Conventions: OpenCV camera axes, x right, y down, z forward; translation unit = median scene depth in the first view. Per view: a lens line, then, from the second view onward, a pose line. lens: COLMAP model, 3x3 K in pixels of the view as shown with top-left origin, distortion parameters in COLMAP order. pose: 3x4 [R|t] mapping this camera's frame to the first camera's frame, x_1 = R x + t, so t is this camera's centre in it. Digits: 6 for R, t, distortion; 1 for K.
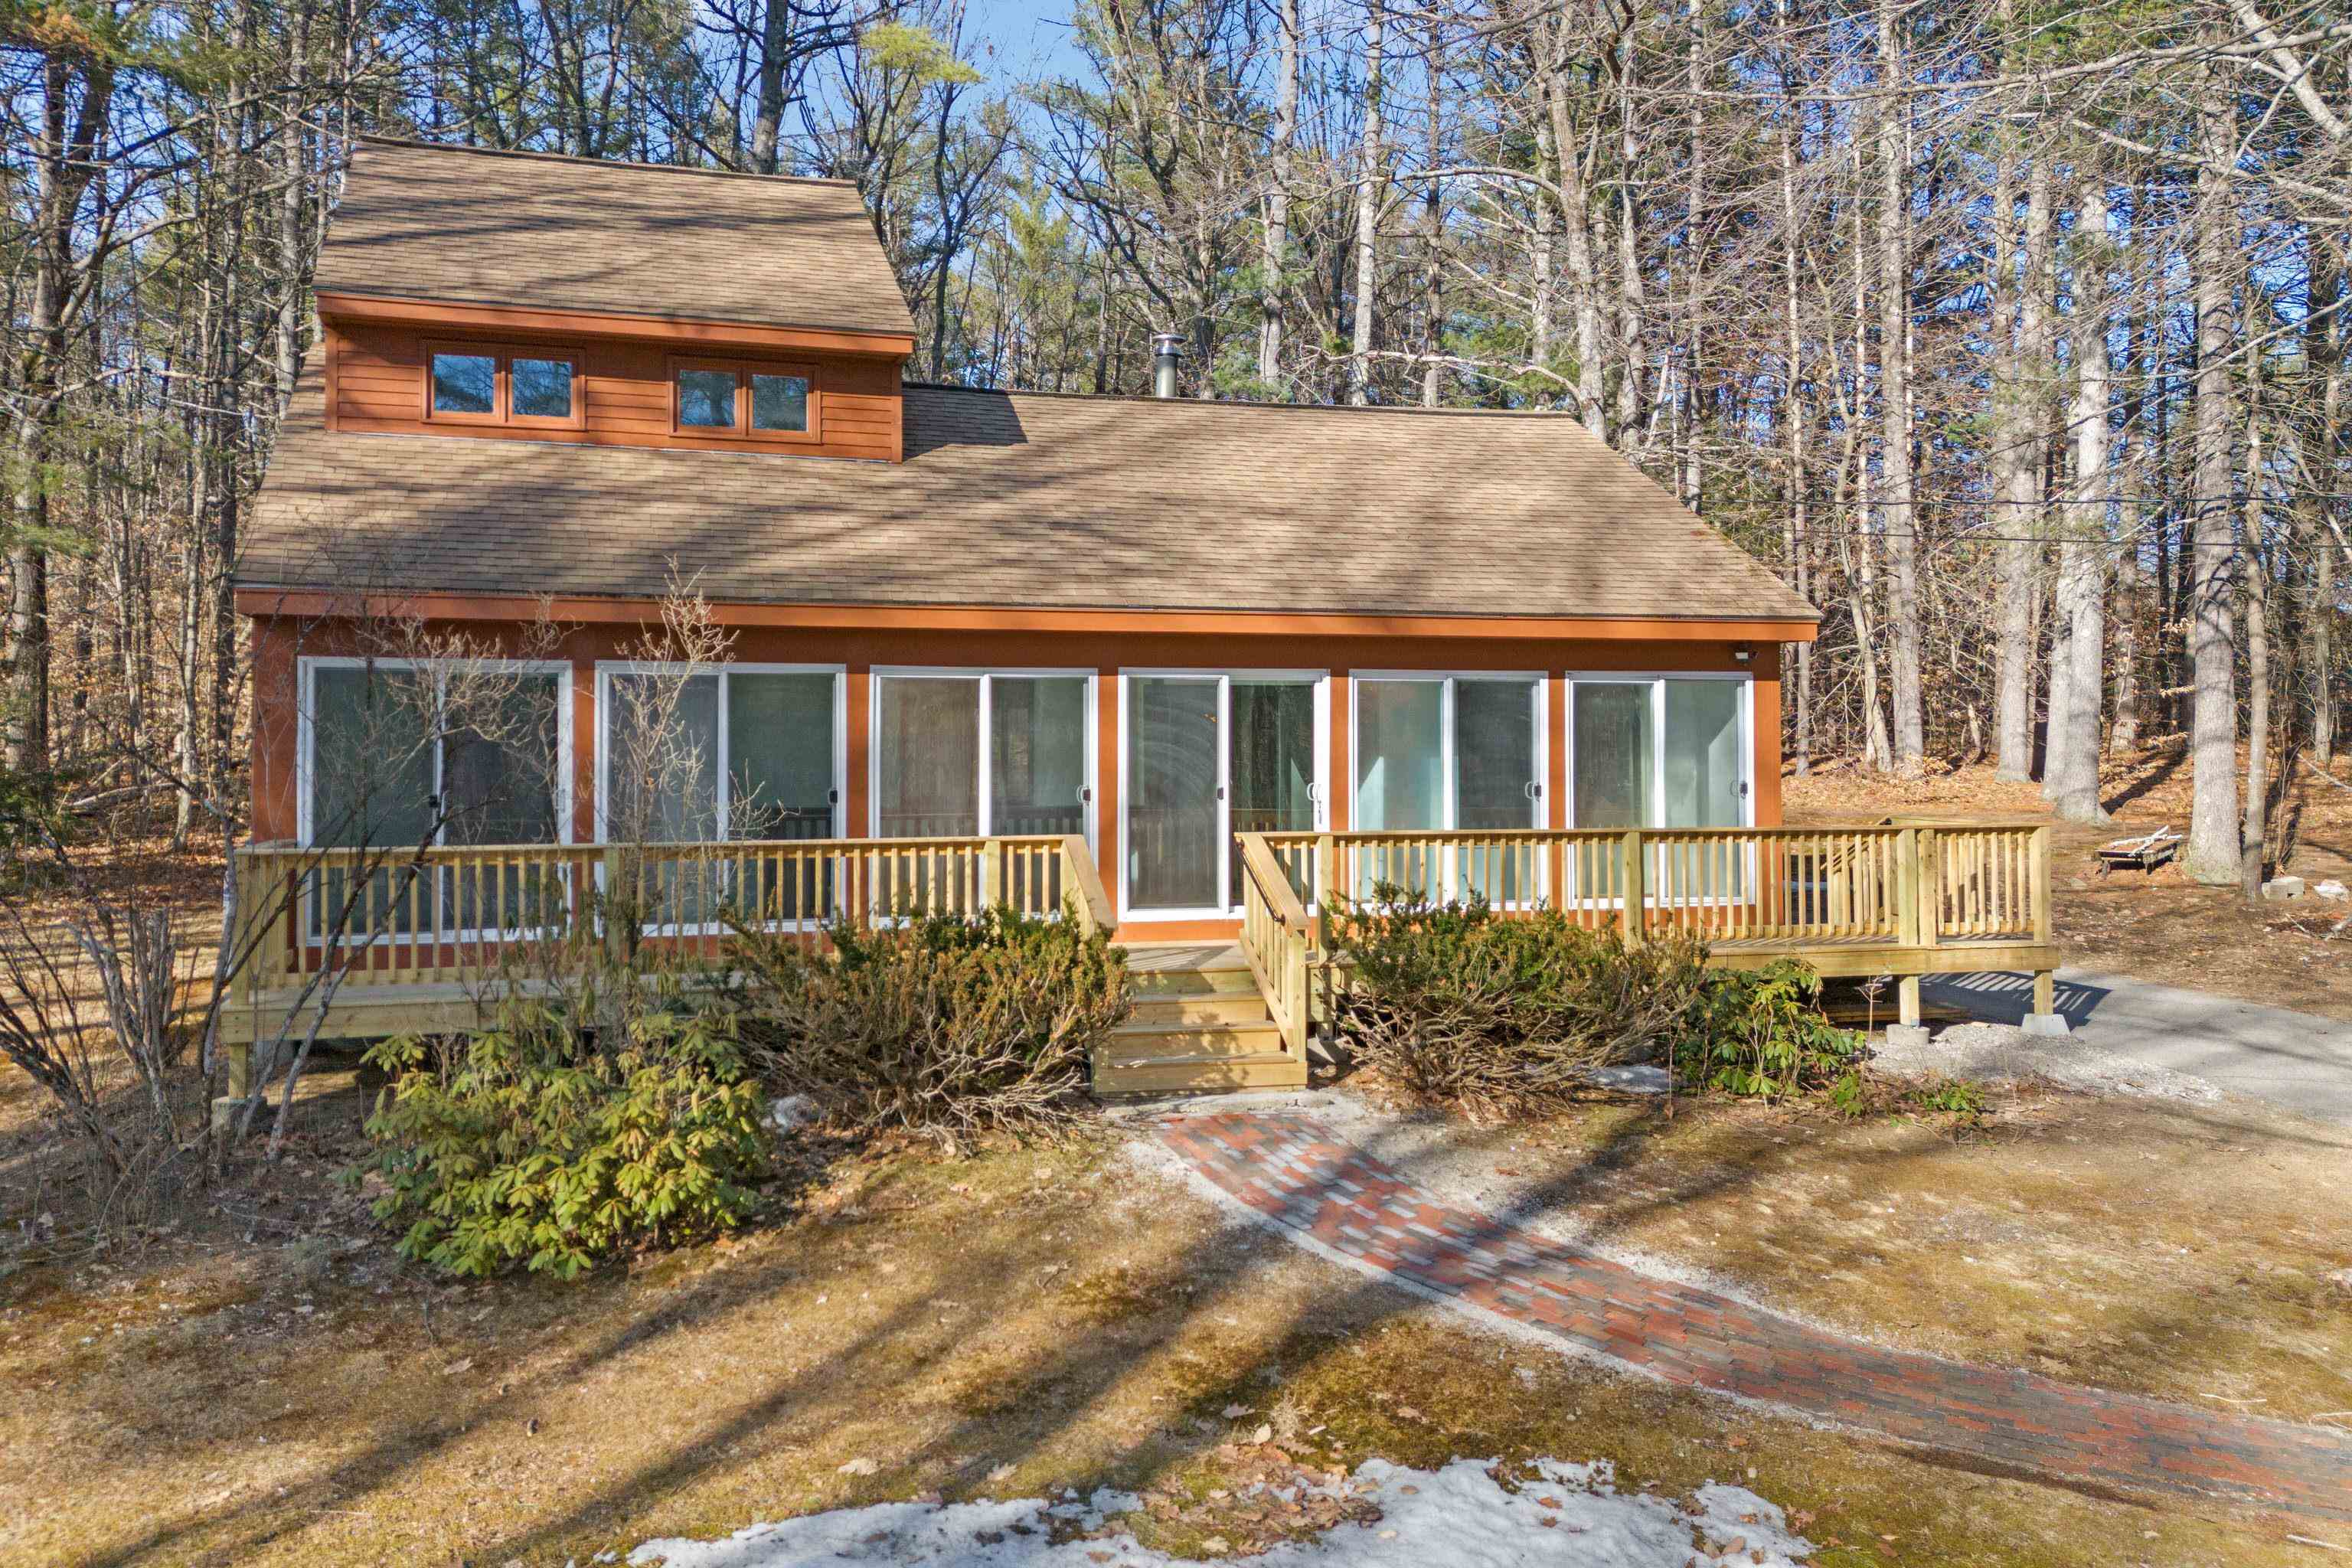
lens RADIAL K [[1816.6, 0, 1094.6], [0, 1816.6, 734.3], [0, 0, 1]] dist [0.048203, -0.006141]
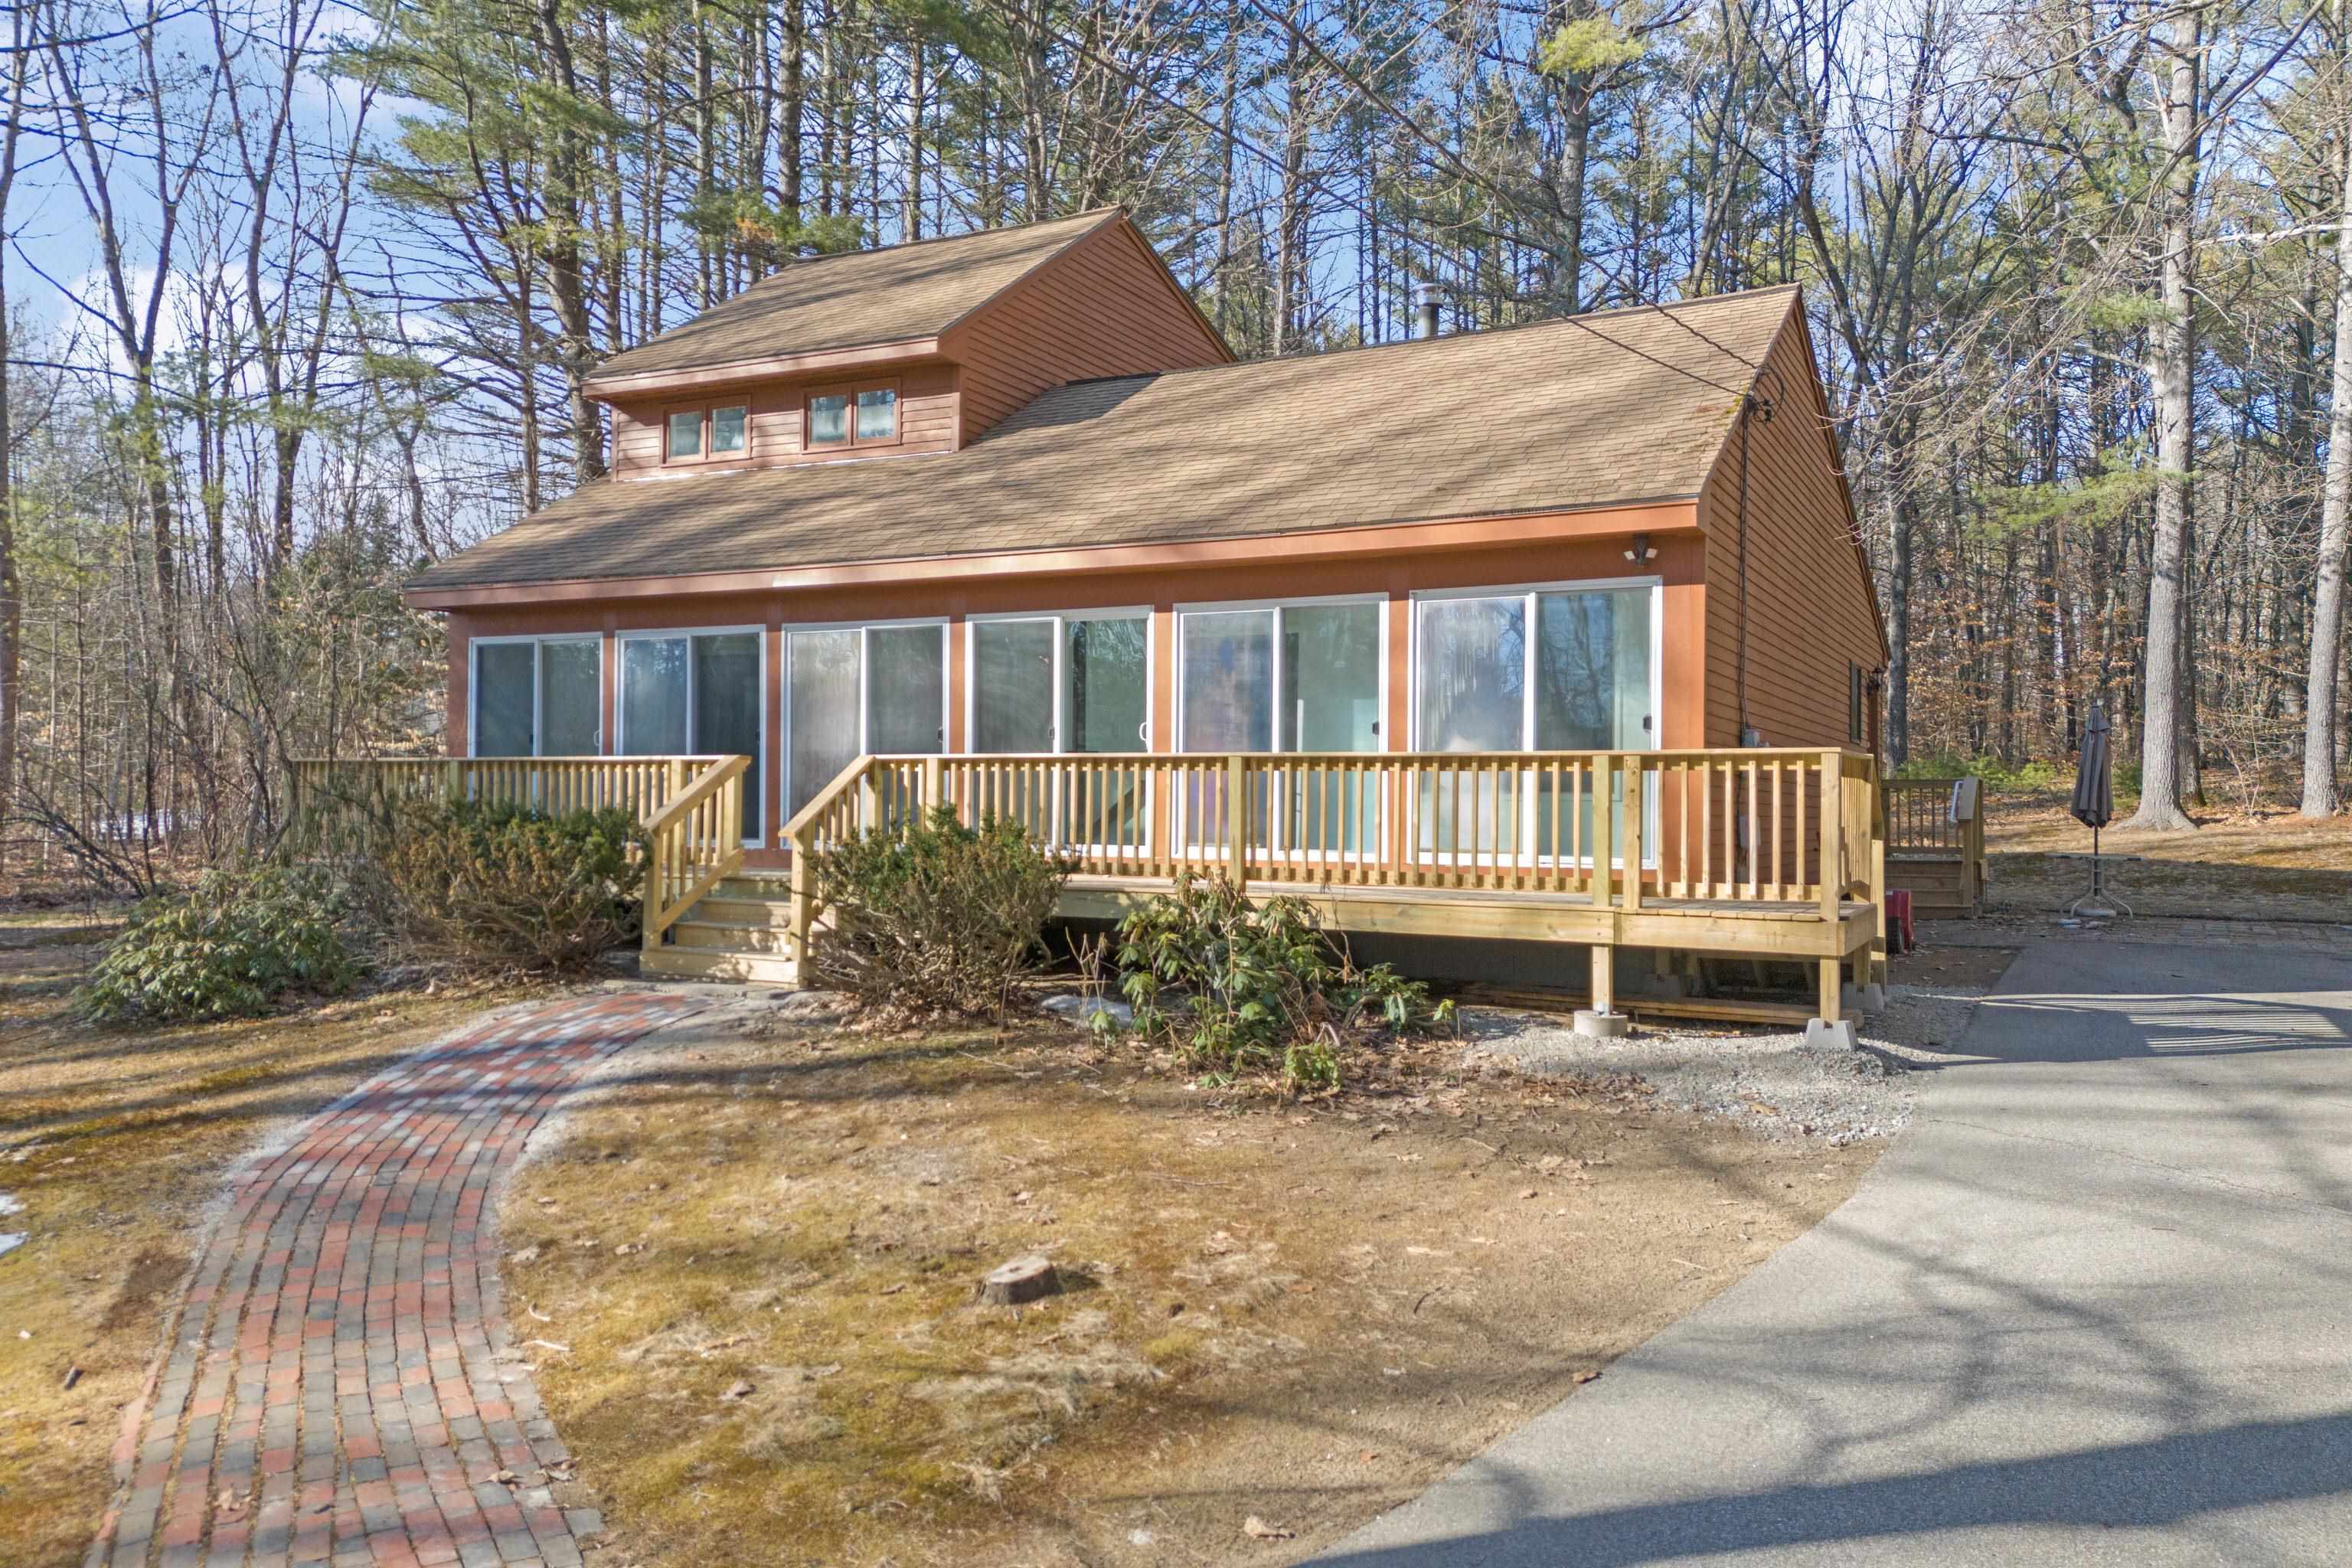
lens RADIAL K [[1659.3, 0, 1176.0], [0, 1659.3, 784.0], [0, 0, 1]] dist [0.072952, -0.061337]
pose [[0.742539, 0.007988, -0.669755, 0.842410], [0.006987, 0.999782, 0.019671, 0.050176], [0.669766, -0.019286, 0.742321, 0.359342]]
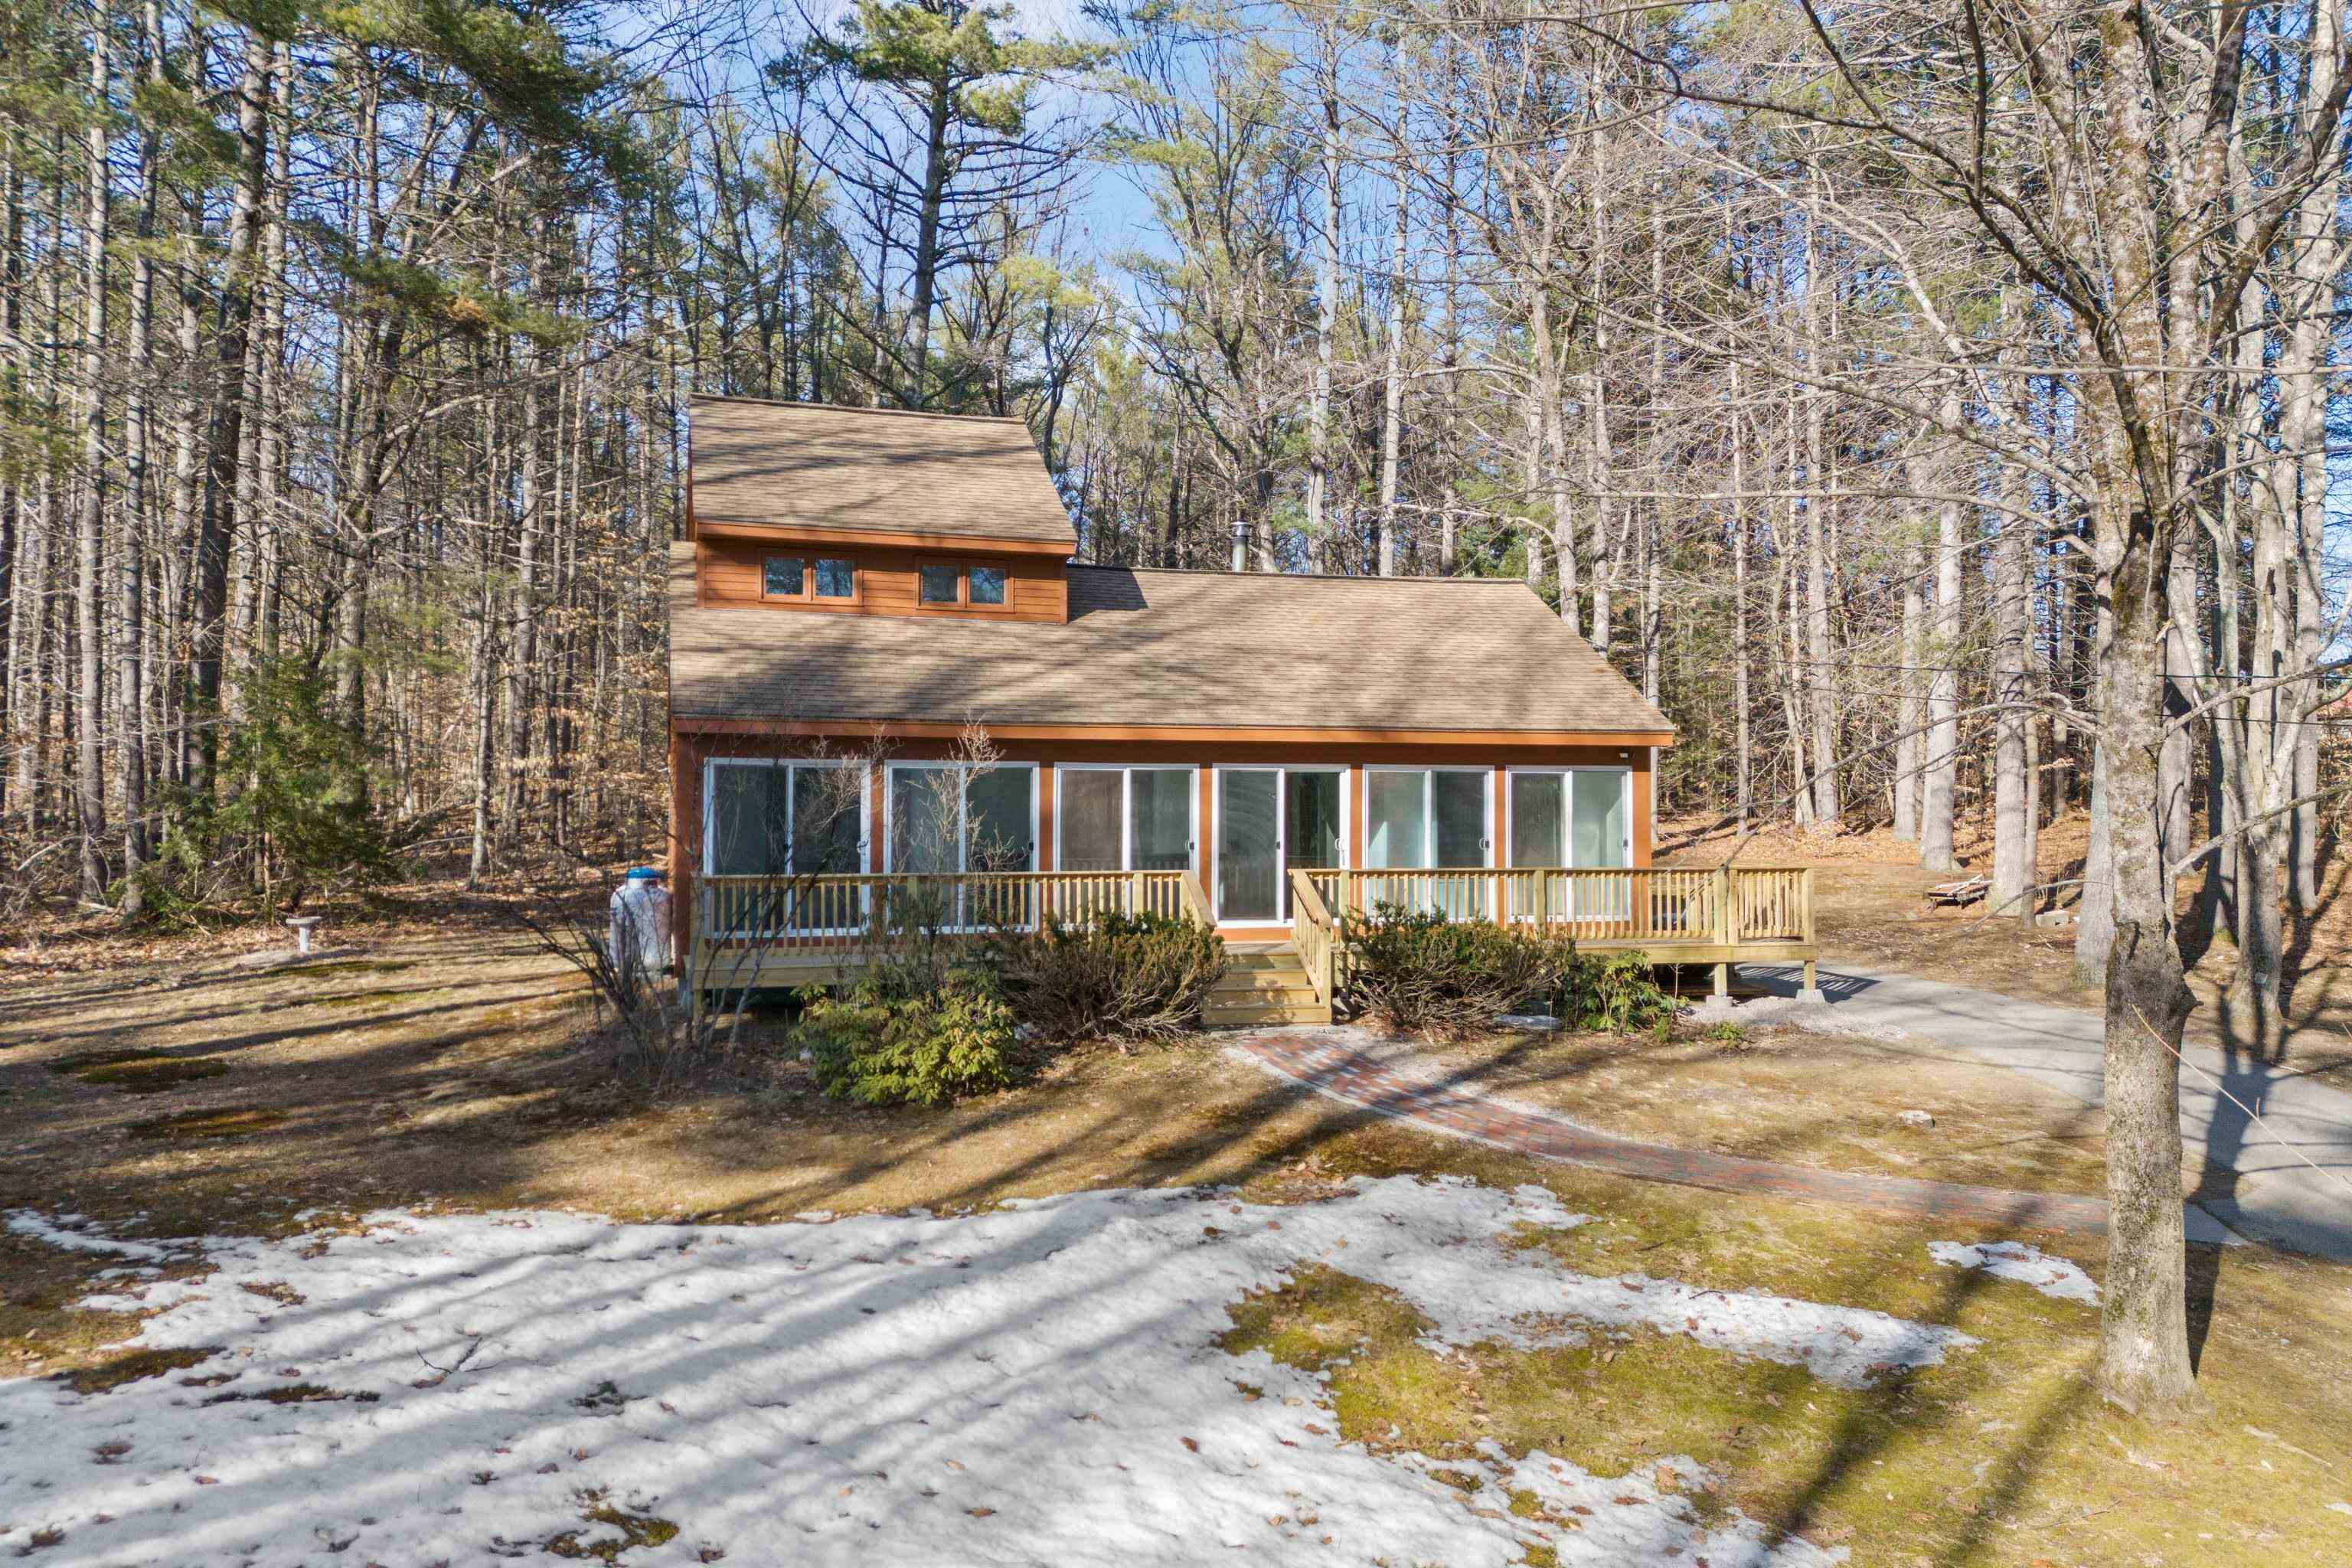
lens RADIAL K [[1609.3, 0, 1176.0], [0, 1609.3, 784.0], [0, 0, 1]] dist [0.064851, -0.052986]
pose [[0.999964, 0.002891, 0.007987, -0.030720], [-0.002822, 0.999959, -0.008596, -0.008061], [-0.008011, 0.008573, 0.999931, -0.393527]]
